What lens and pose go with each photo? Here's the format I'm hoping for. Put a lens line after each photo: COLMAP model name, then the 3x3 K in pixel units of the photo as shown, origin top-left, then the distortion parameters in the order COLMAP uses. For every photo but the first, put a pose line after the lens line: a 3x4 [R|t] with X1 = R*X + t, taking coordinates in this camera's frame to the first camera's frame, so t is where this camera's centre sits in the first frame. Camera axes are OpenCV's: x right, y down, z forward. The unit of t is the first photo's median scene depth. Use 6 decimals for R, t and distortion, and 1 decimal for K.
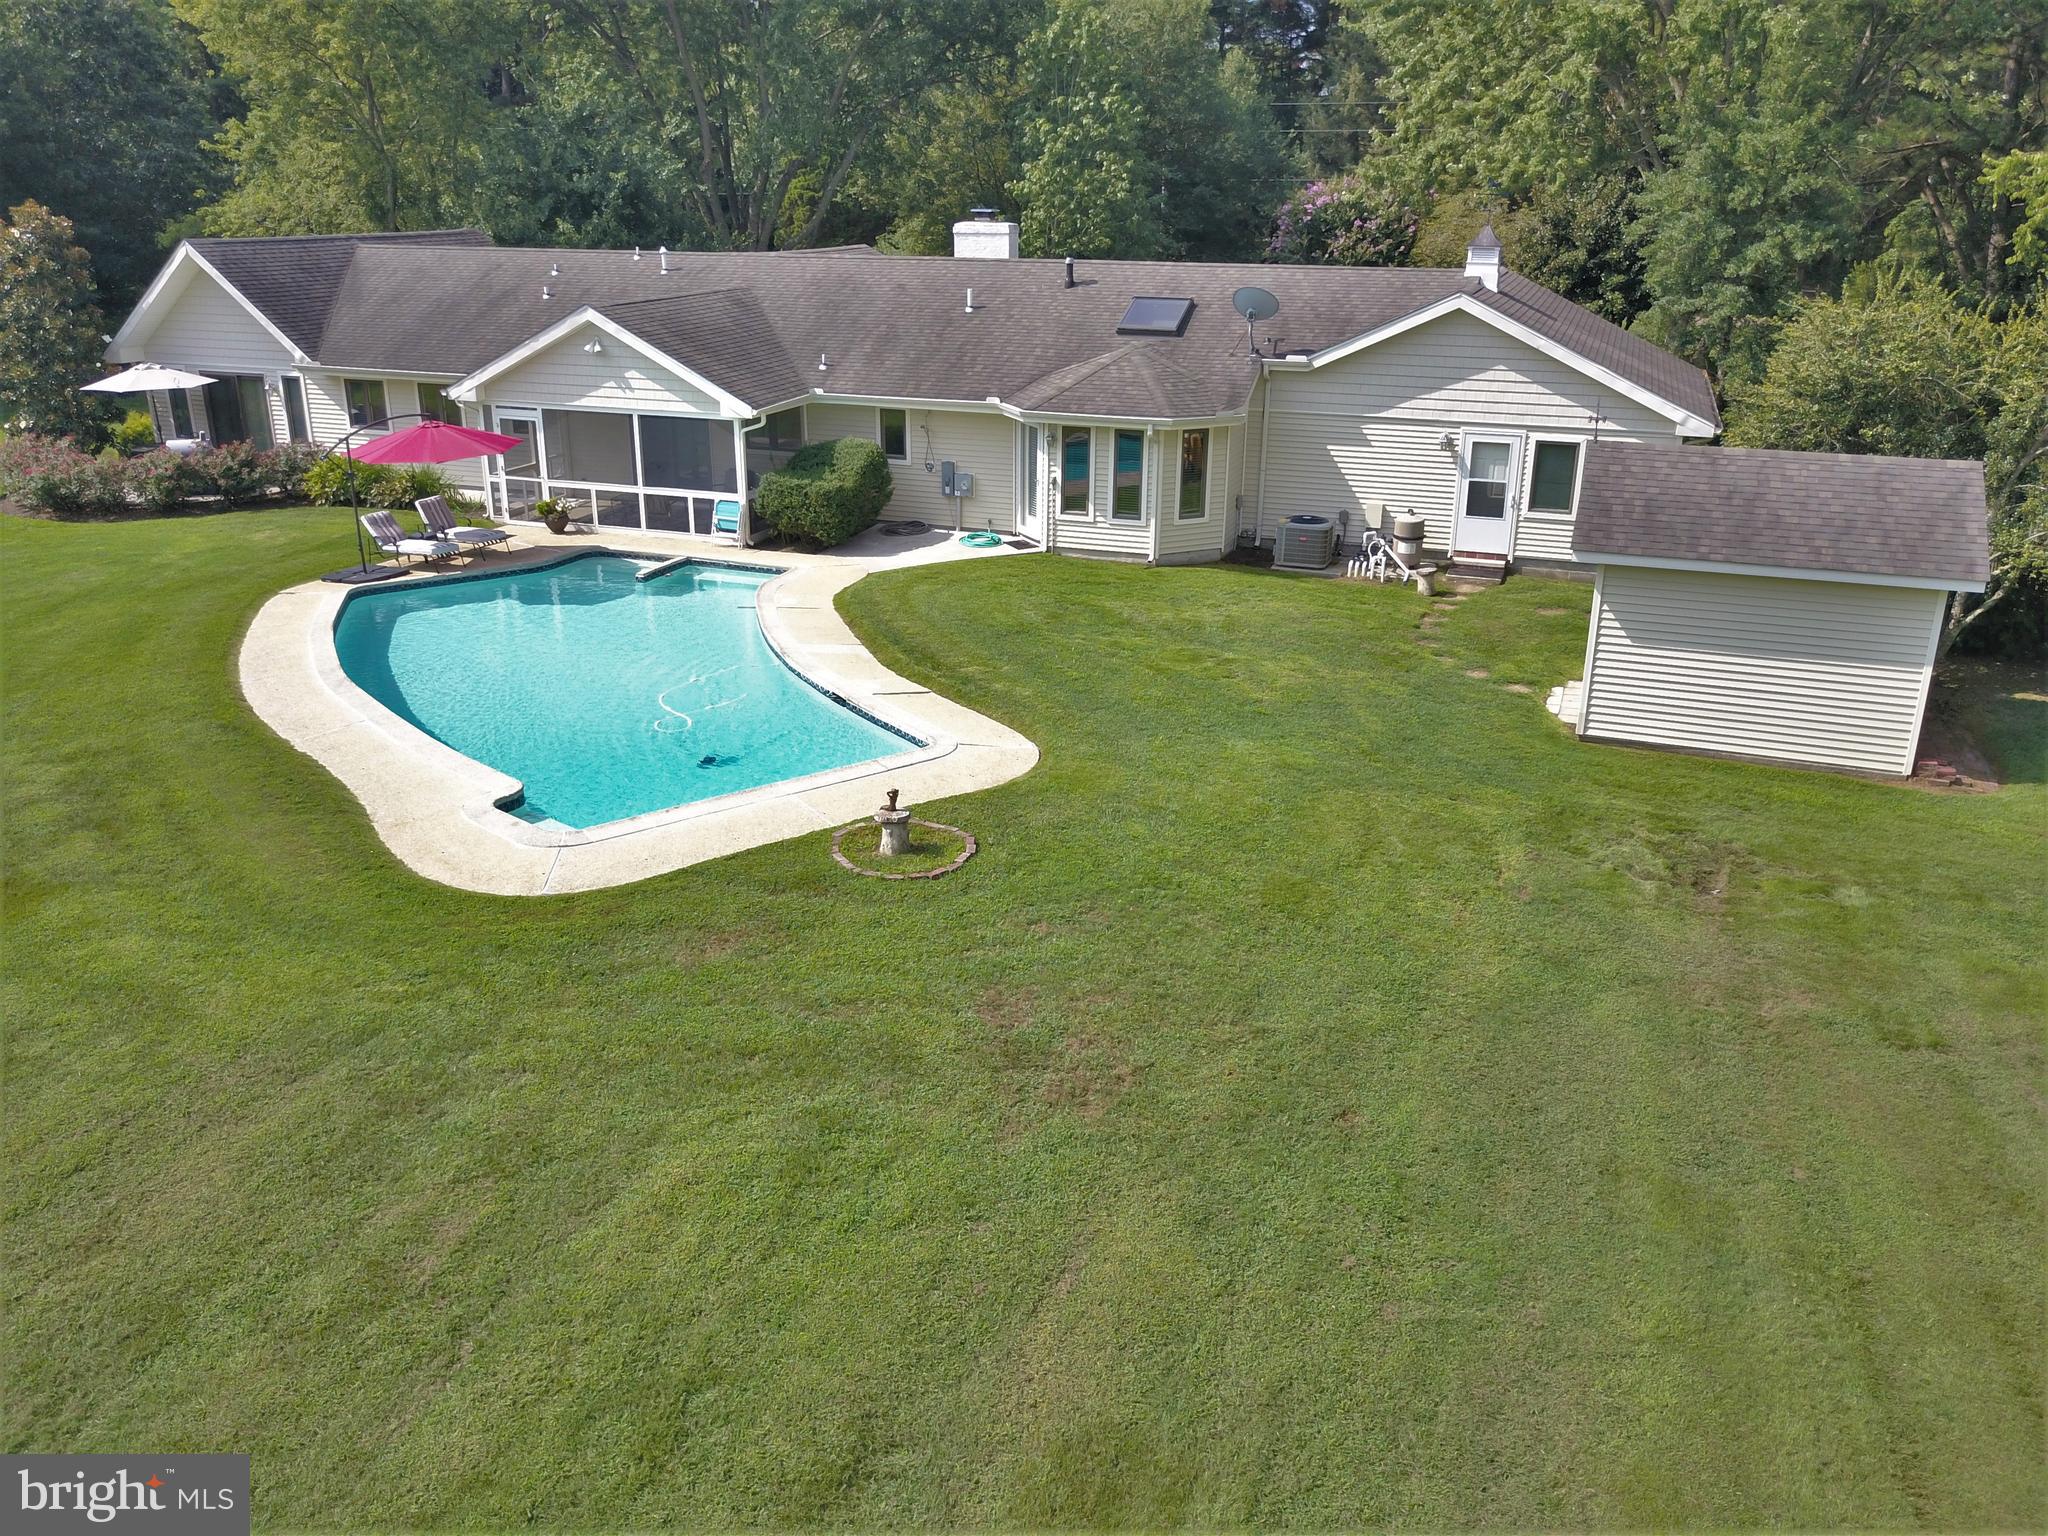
lens RADIAL K [[1719.2, 0, 1024.0], [0, 1719.2, 768.0], [0, 0, 1]] dist [0.001831, -0.003563]
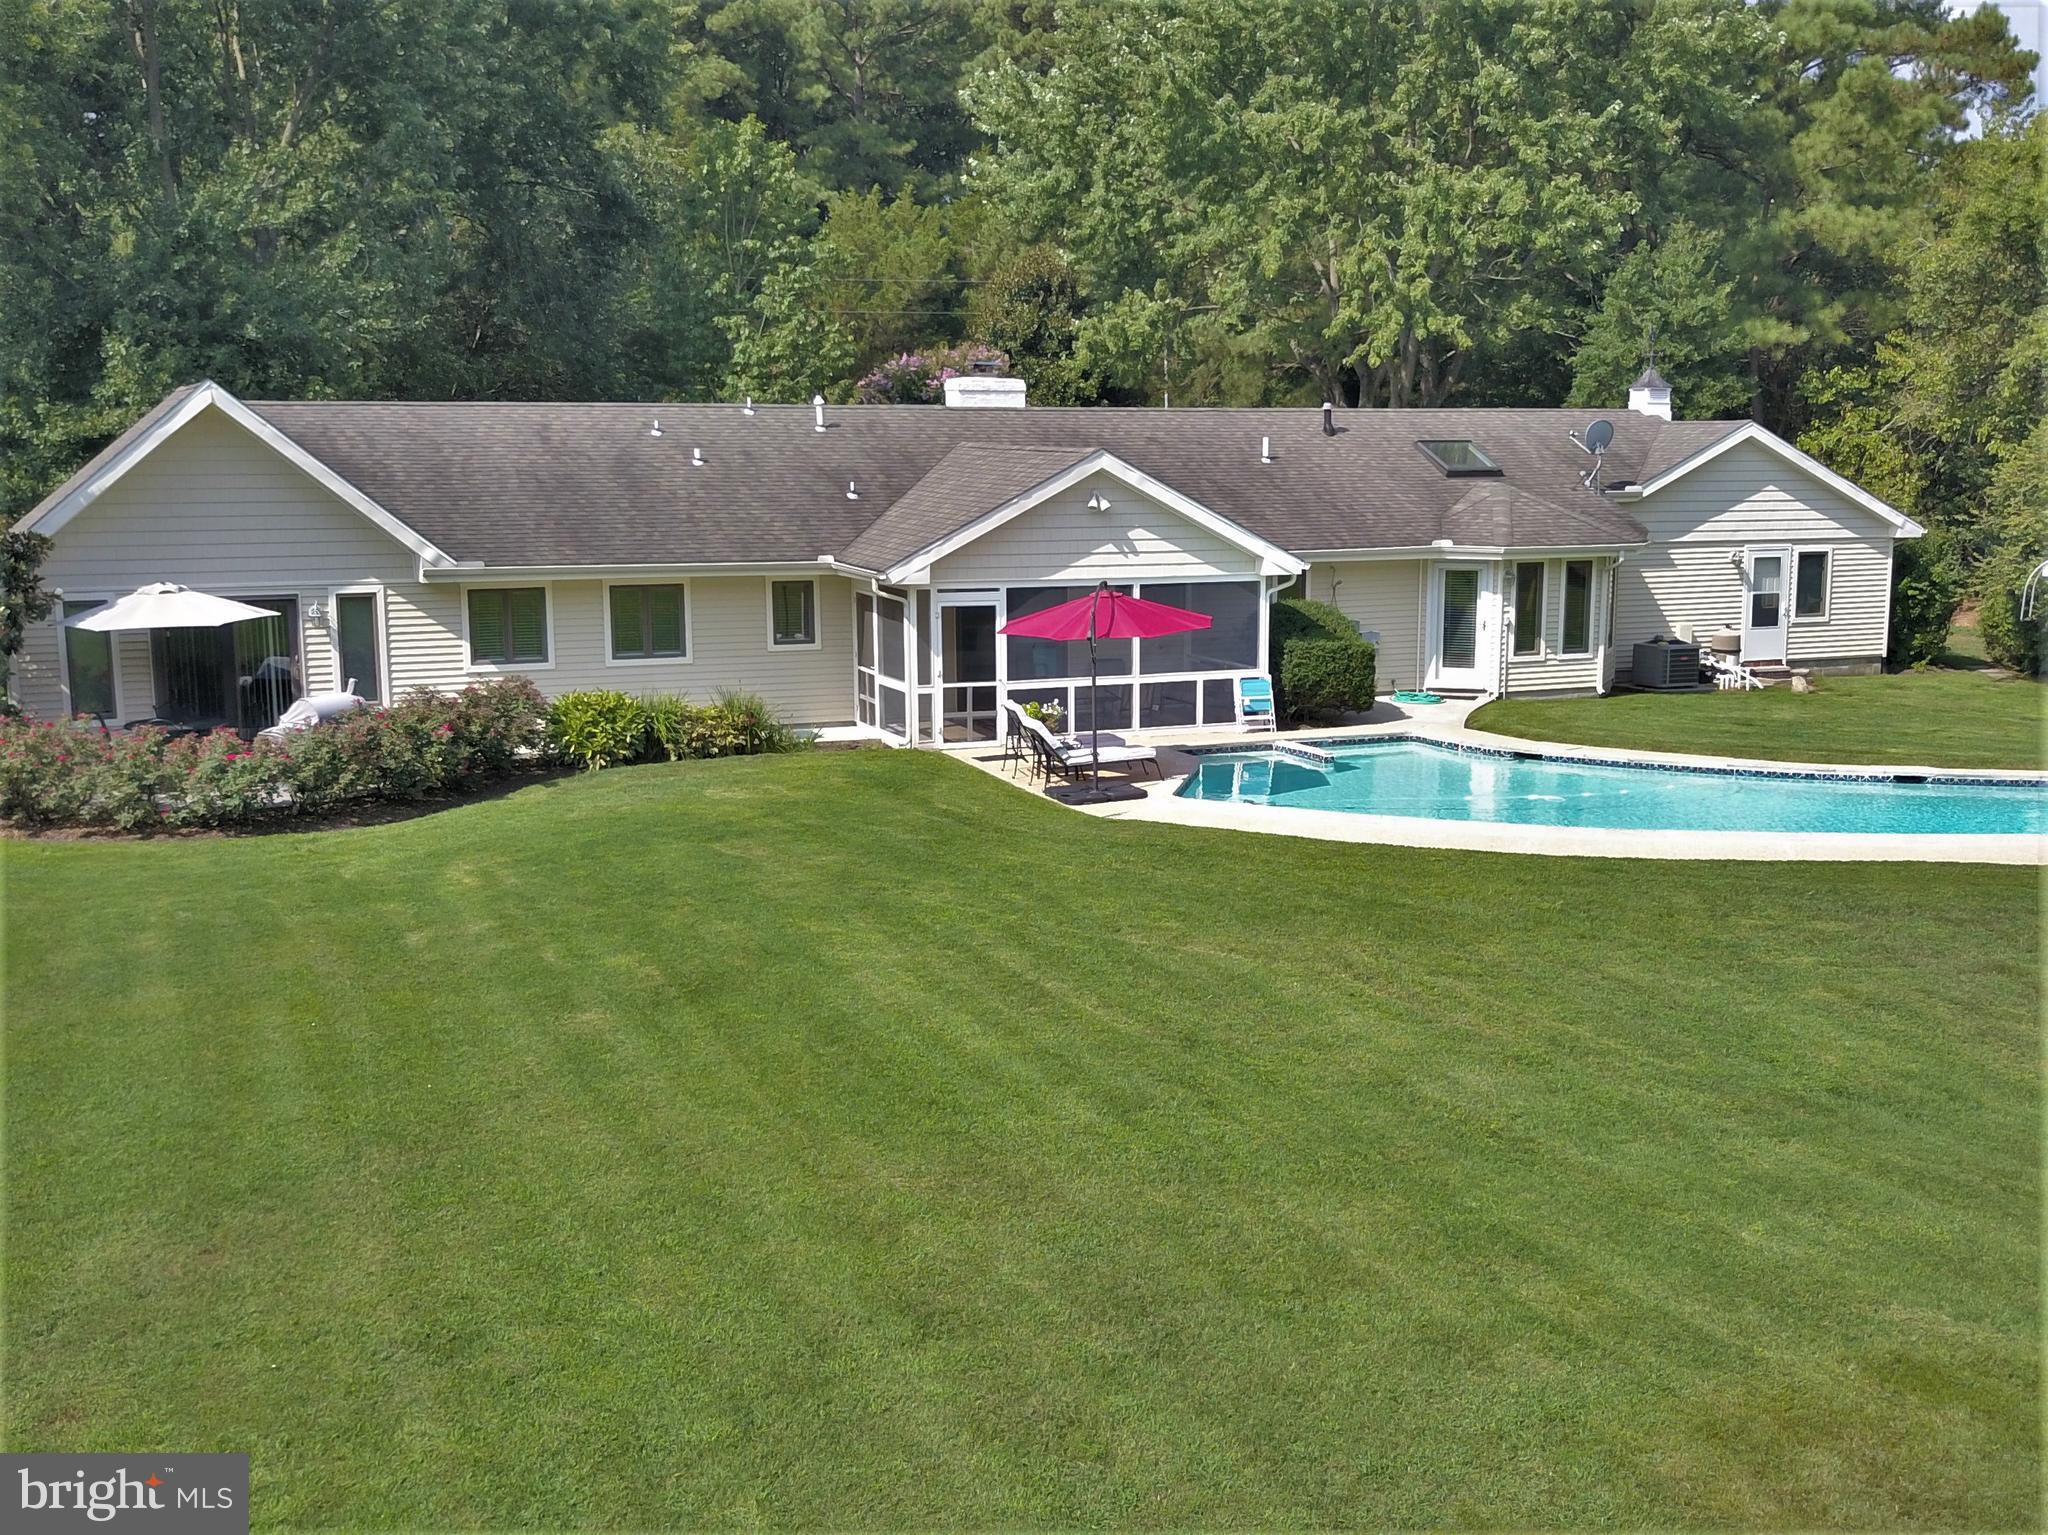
lens RADIAL K [[2227.5, 0, 1136.4], [0, 2227.5, 830.4], [0, 0, 1]] dist [0.003137, -0.005219]
pose [[0.681771, -0.134586, 0.719079, -0.995966], [0.235269, 0.971052, -0.041316, -0.053378], [-0.692703, 0.197345, 0.693699, 0.312508]]
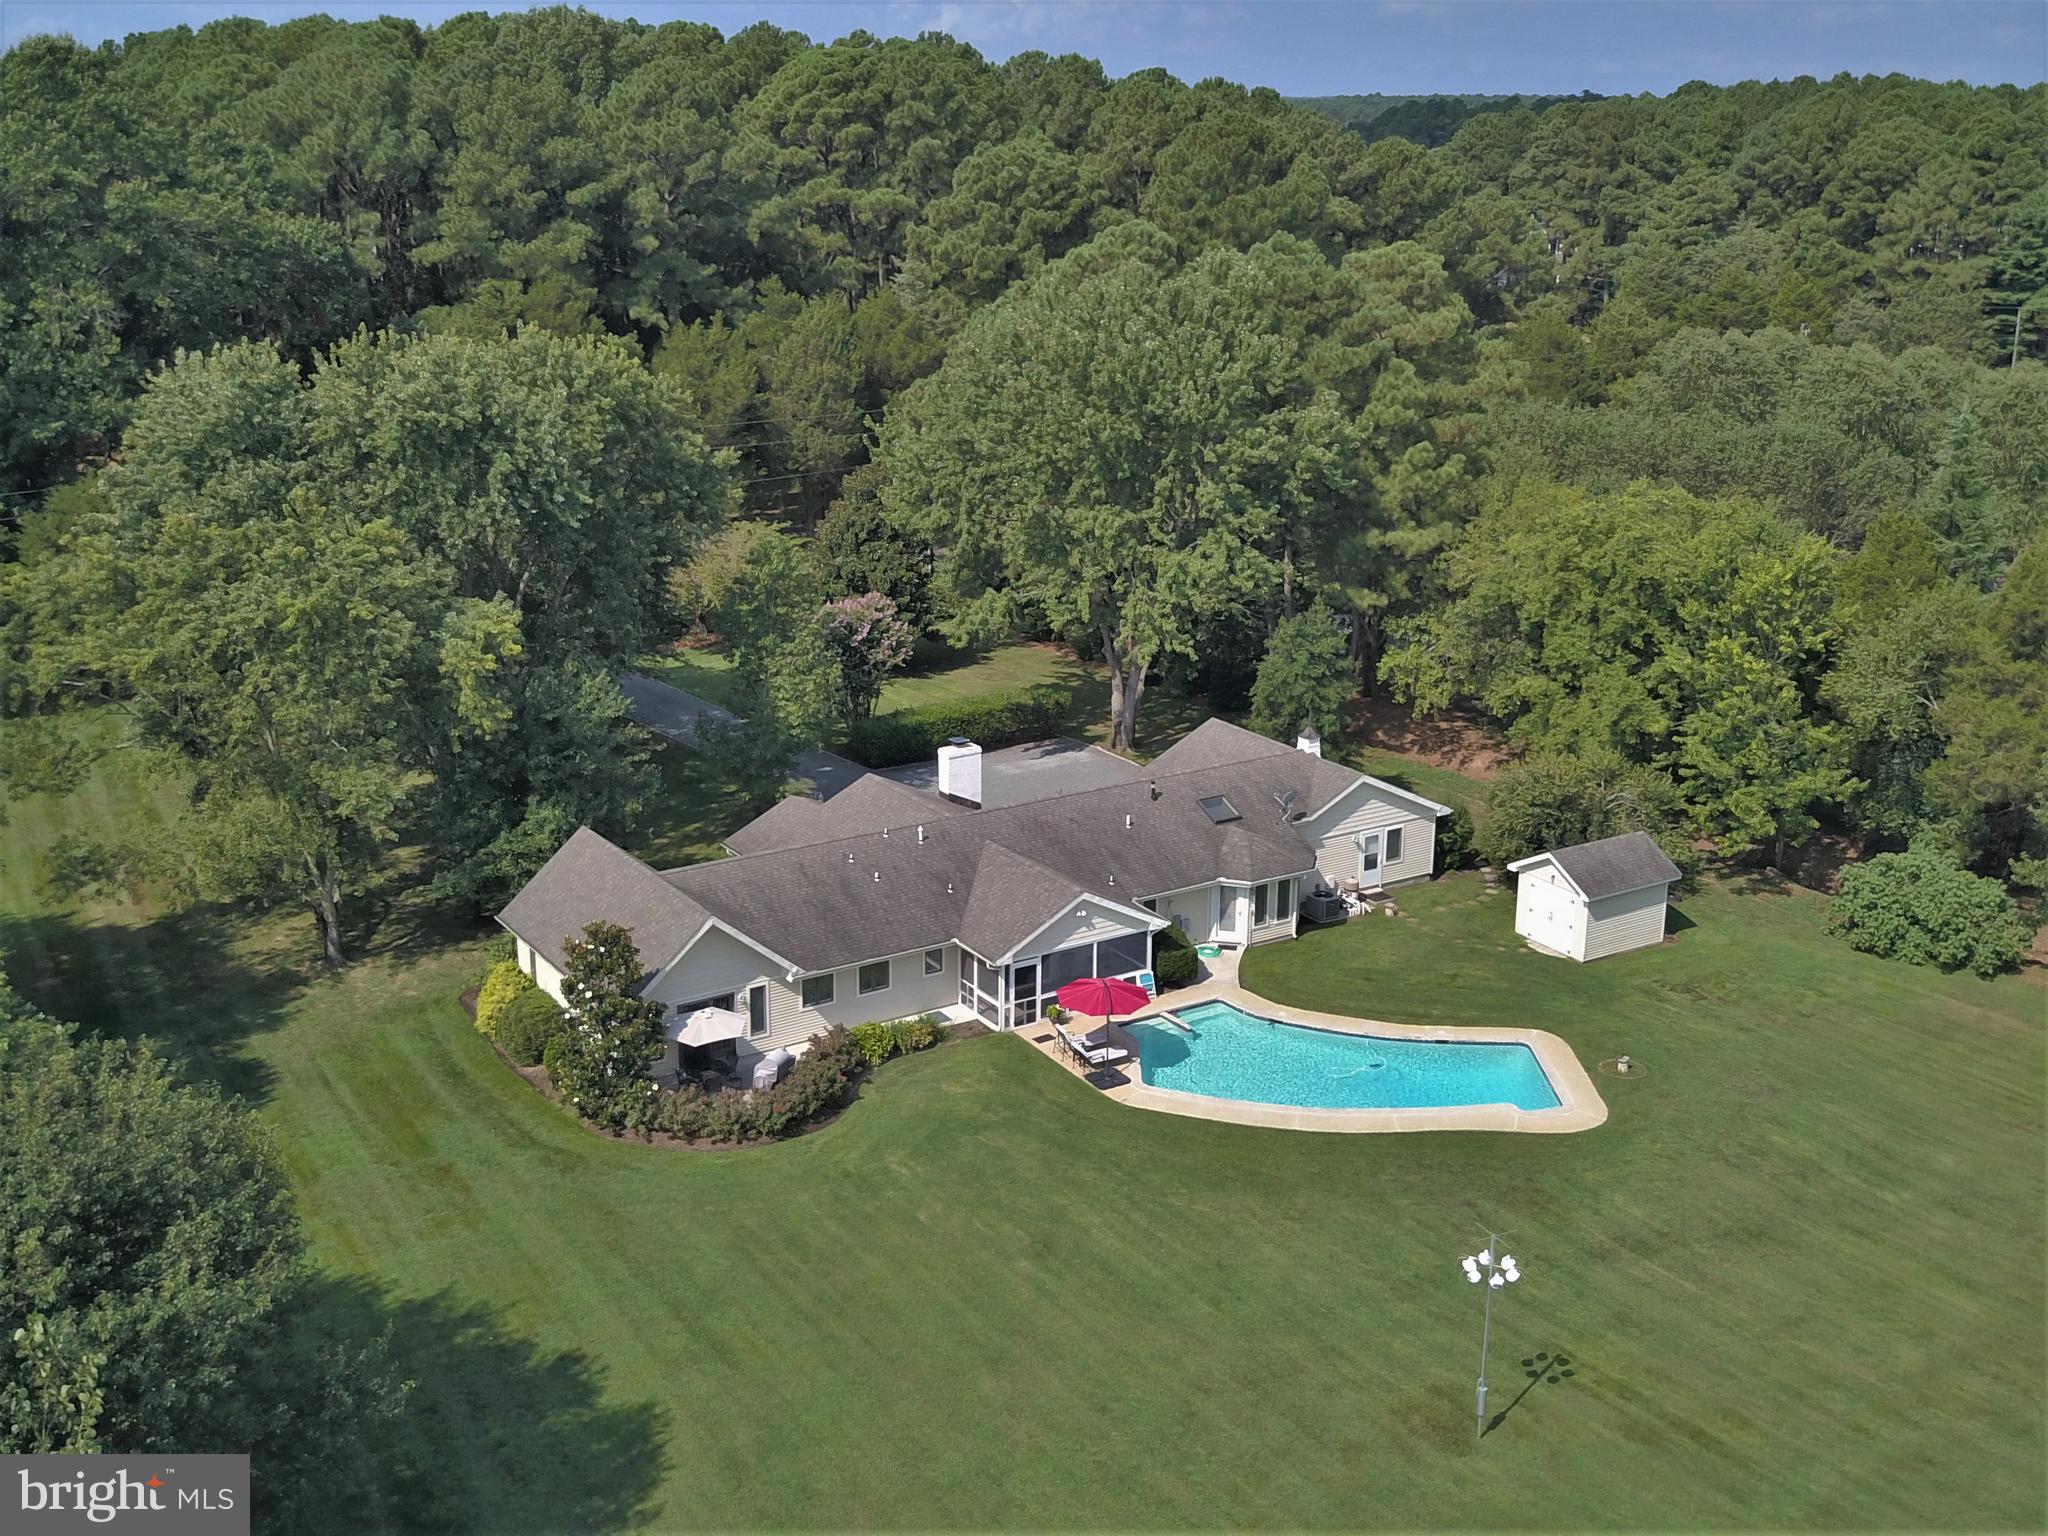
lens RADIAL K [[2173.6, 0, 1024.0], [0, 2173.6, 768.0], [0, 0, 1]] dist [0.149393, -0.531455]
pose [[0.572984, -0.236862, 0.784593, -1.961288], [0.260518, 0.960312, 0.099655, -0.617518], [-0.777059, 0.147300, 0.611950, -0.307119]]
